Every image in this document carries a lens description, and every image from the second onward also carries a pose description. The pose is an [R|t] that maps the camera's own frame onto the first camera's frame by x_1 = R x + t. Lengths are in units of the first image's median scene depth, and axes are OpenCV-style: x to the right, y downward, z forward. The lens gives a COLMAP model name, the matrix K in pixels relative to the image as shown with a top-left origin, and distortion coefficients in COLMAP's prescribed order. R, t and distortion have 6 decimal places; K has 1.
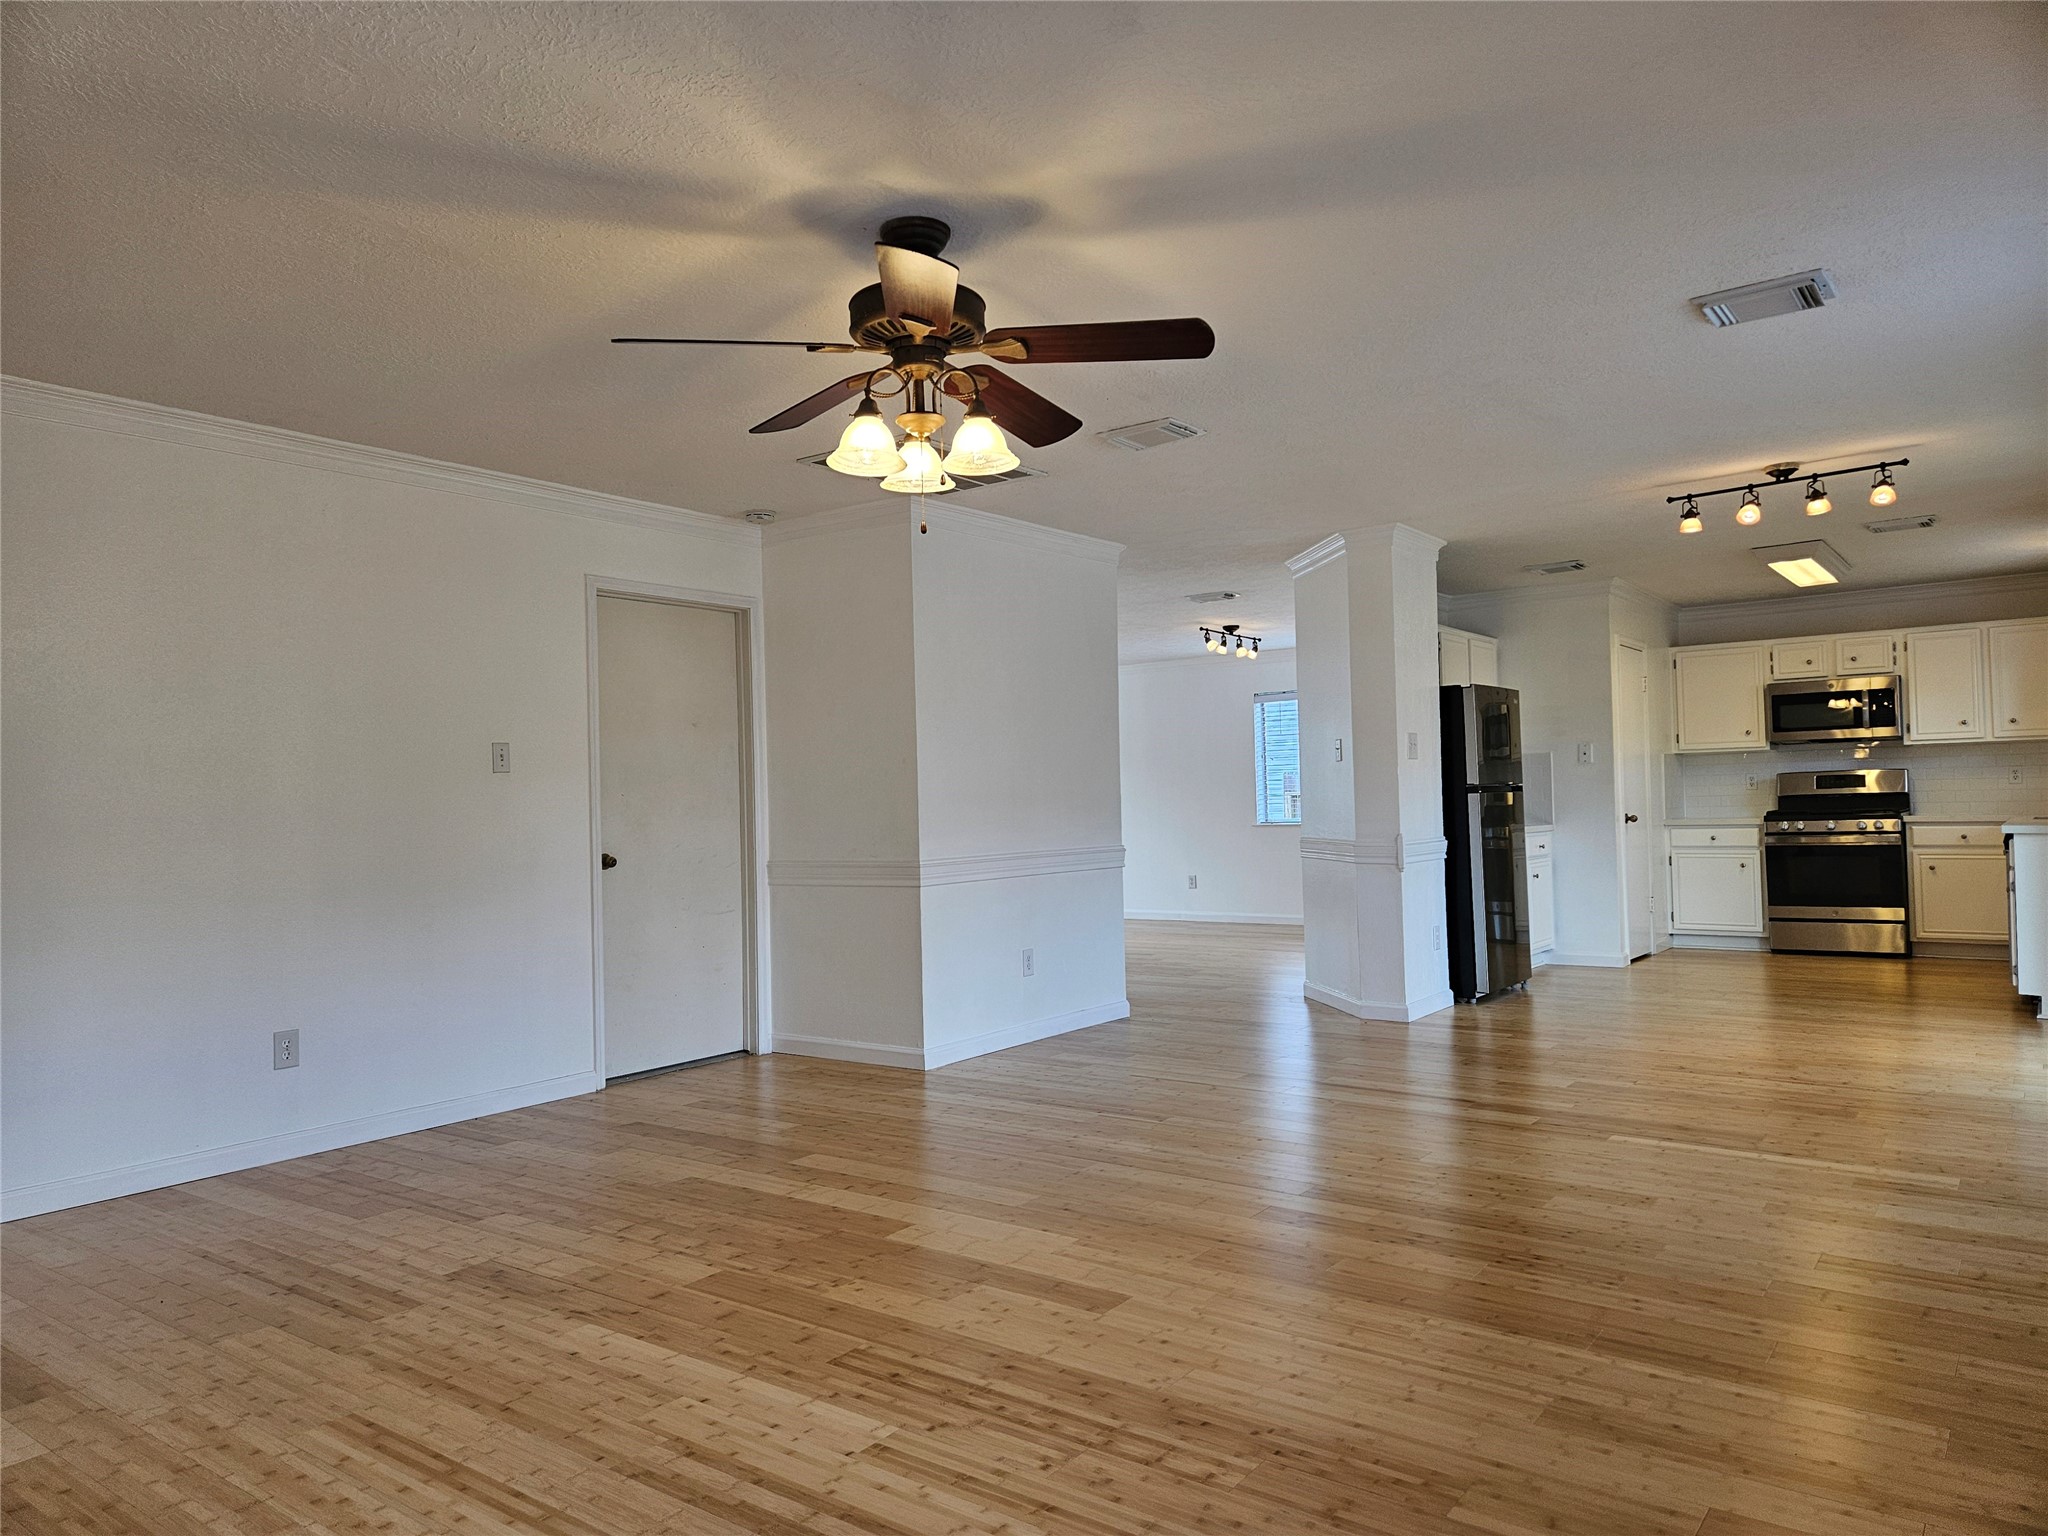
lens RADIAL K [[1366.5, 0, 1017.0], [0, 1366.5, 782.7], [0, 0, 1]] dist [0.040255, -0.013633]
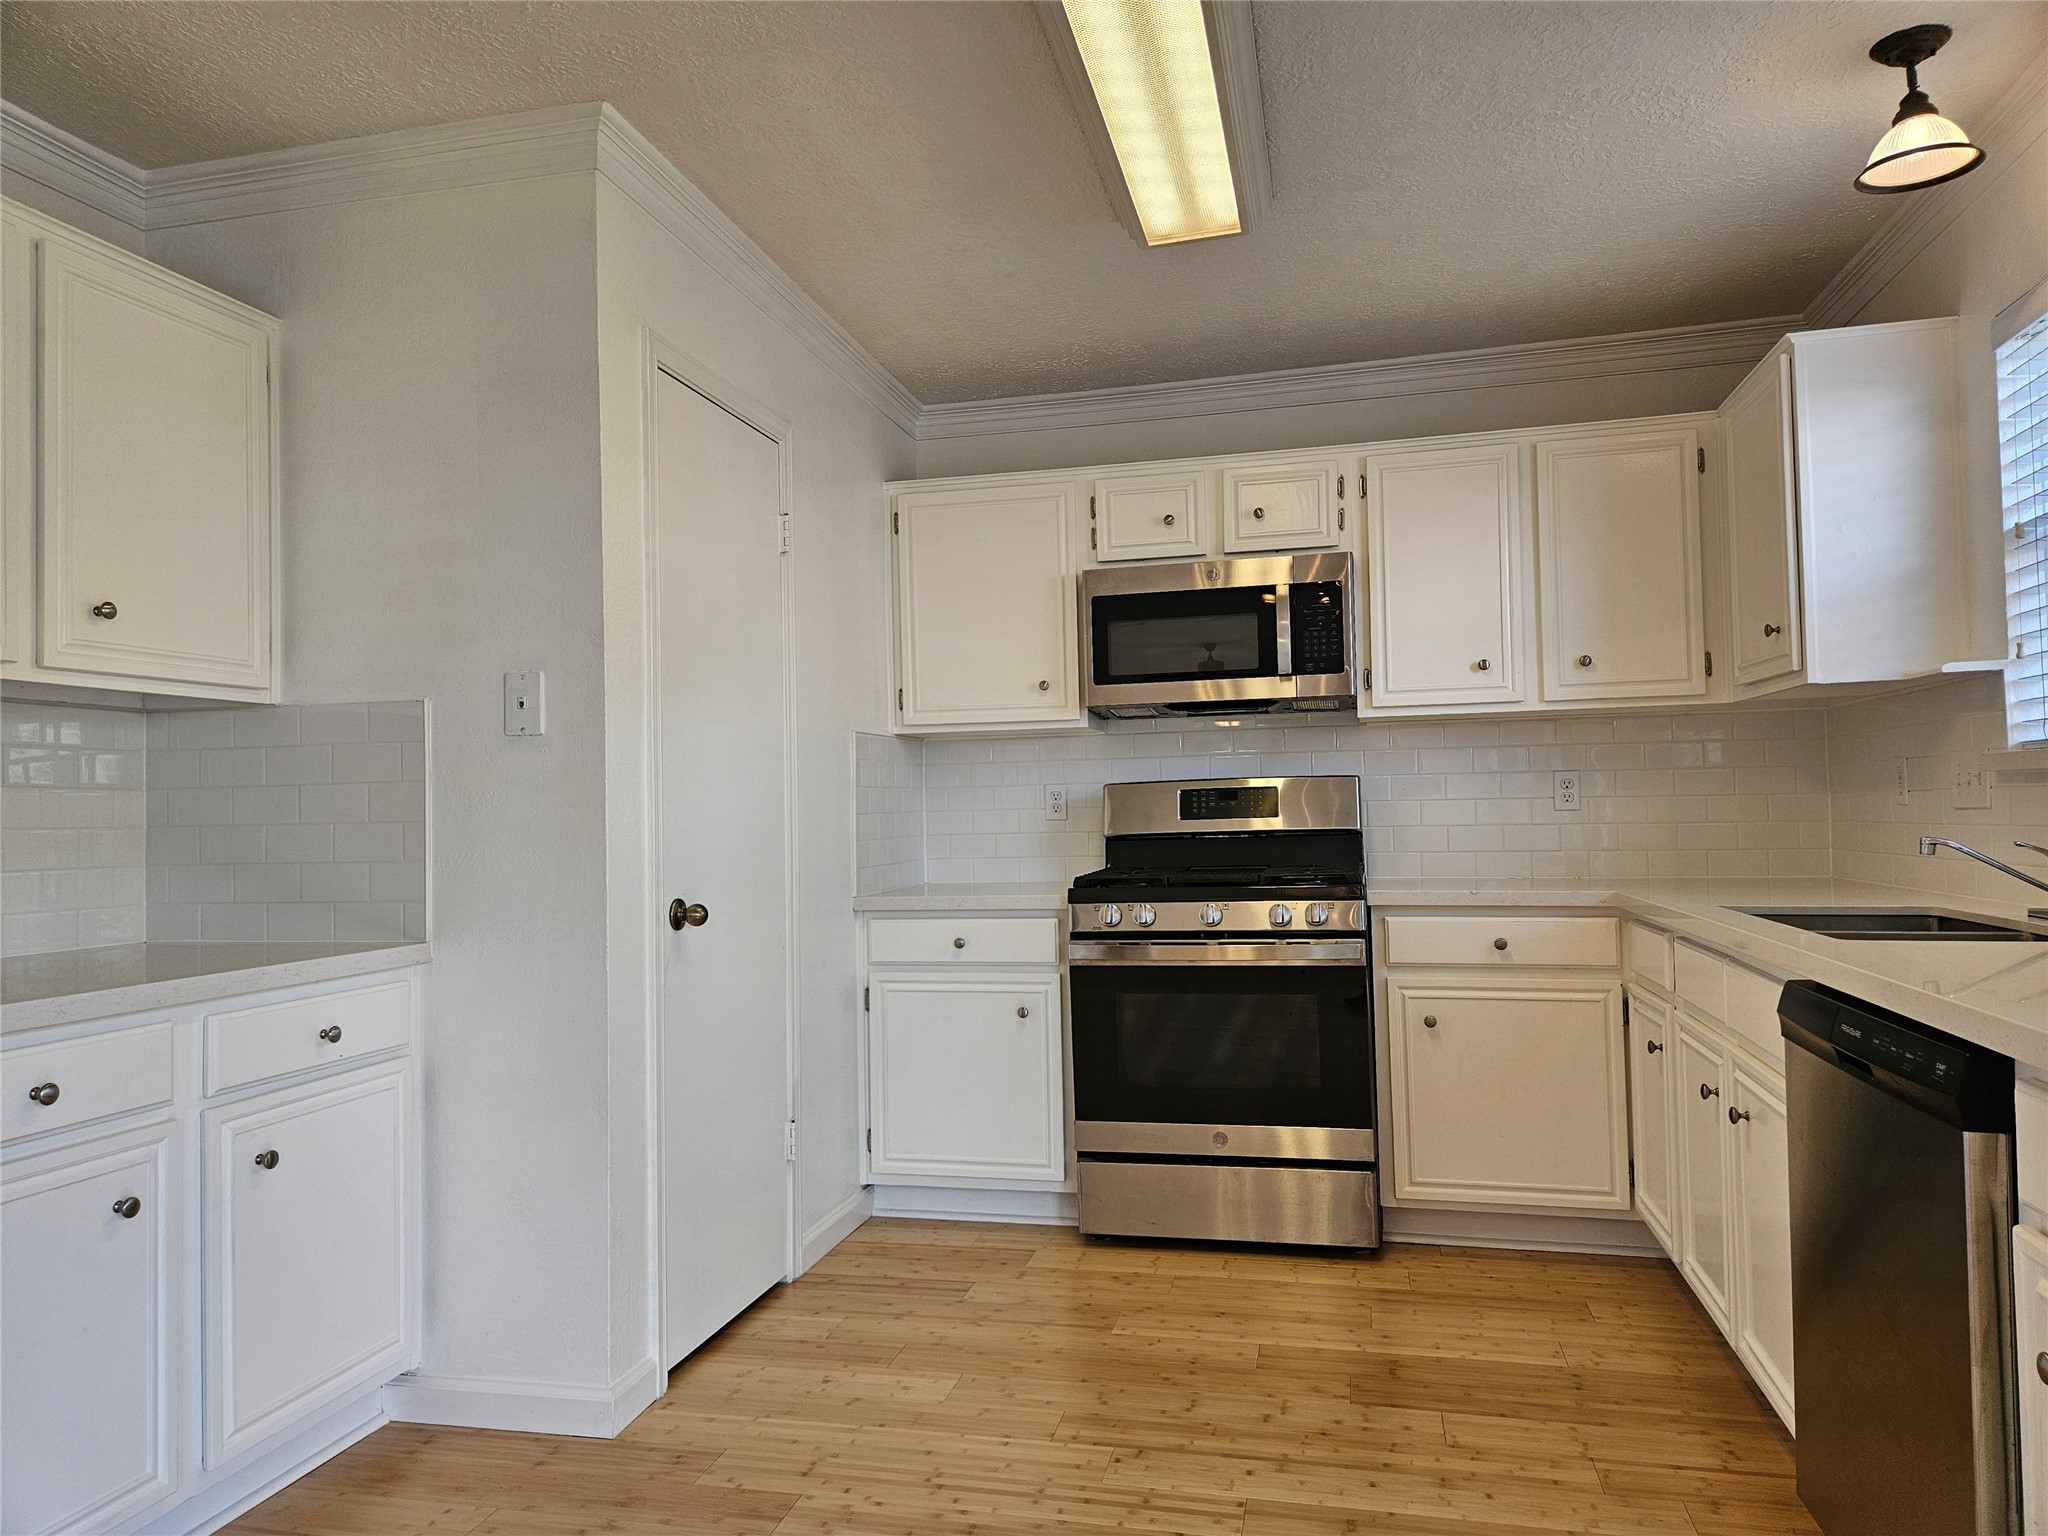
lens RADIAL K [[1366.5, 0, 1020.9], [0, 1366.5, 769.5], [0, 0, 1]] dist [0.040255, -0.013633]
pose [[0.917716, 0.016344, 0.396901, 0.393480], [-0.007358, 0.999681, -0.024153, -0.000703], [-0.397169, 0.019245, 0.917543, 0.681920]]
